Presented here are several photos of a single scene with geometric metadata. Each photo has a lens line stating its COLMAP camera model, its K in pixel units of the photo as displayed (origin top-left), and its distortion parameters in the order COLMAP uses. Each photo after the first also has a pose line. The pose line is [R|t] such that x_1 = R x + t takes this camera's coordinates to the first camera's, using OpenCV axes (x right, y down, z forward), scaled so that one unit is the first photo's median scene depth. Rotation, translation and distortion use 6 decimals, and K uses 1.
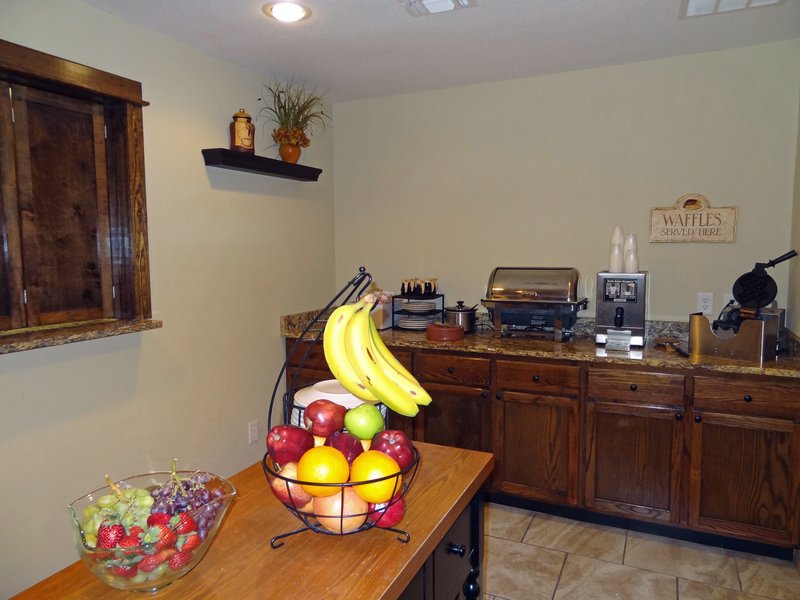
lens RADIAL K [[555.3, 0, 400.0], [0, 555.3, 300.0], [0, 0, 1]] dist [0.000366, 0.000333]
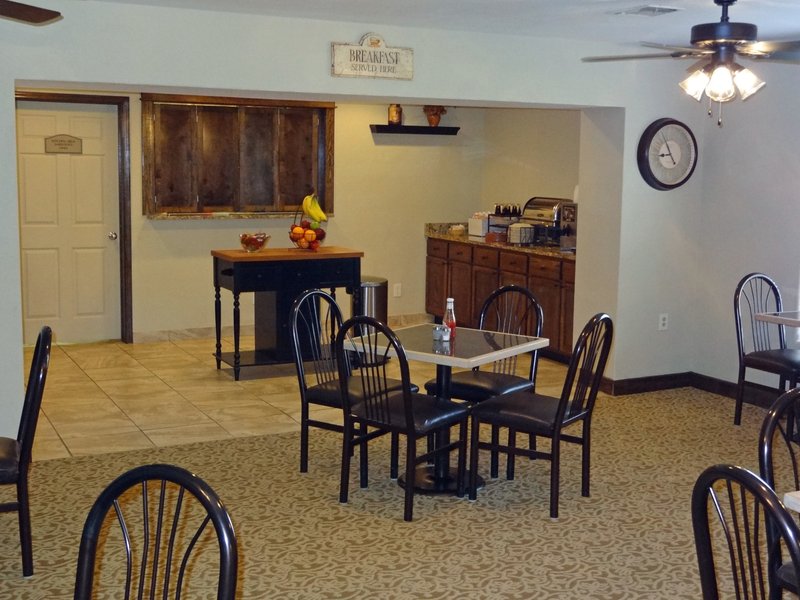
lens RADIAL K [[1005.1, 0, 400.0], [0, 1005.1, 300.0], [0, 0, 1]] dist [-0.001588, -0.001104]
pose [[0.794206, 0.106026, -0.598326, 1.976348], [-0.082856, 0.994359, 0.066224, 0.086456], [0.601973, -0.003020, 0.798511, -1.778646]]
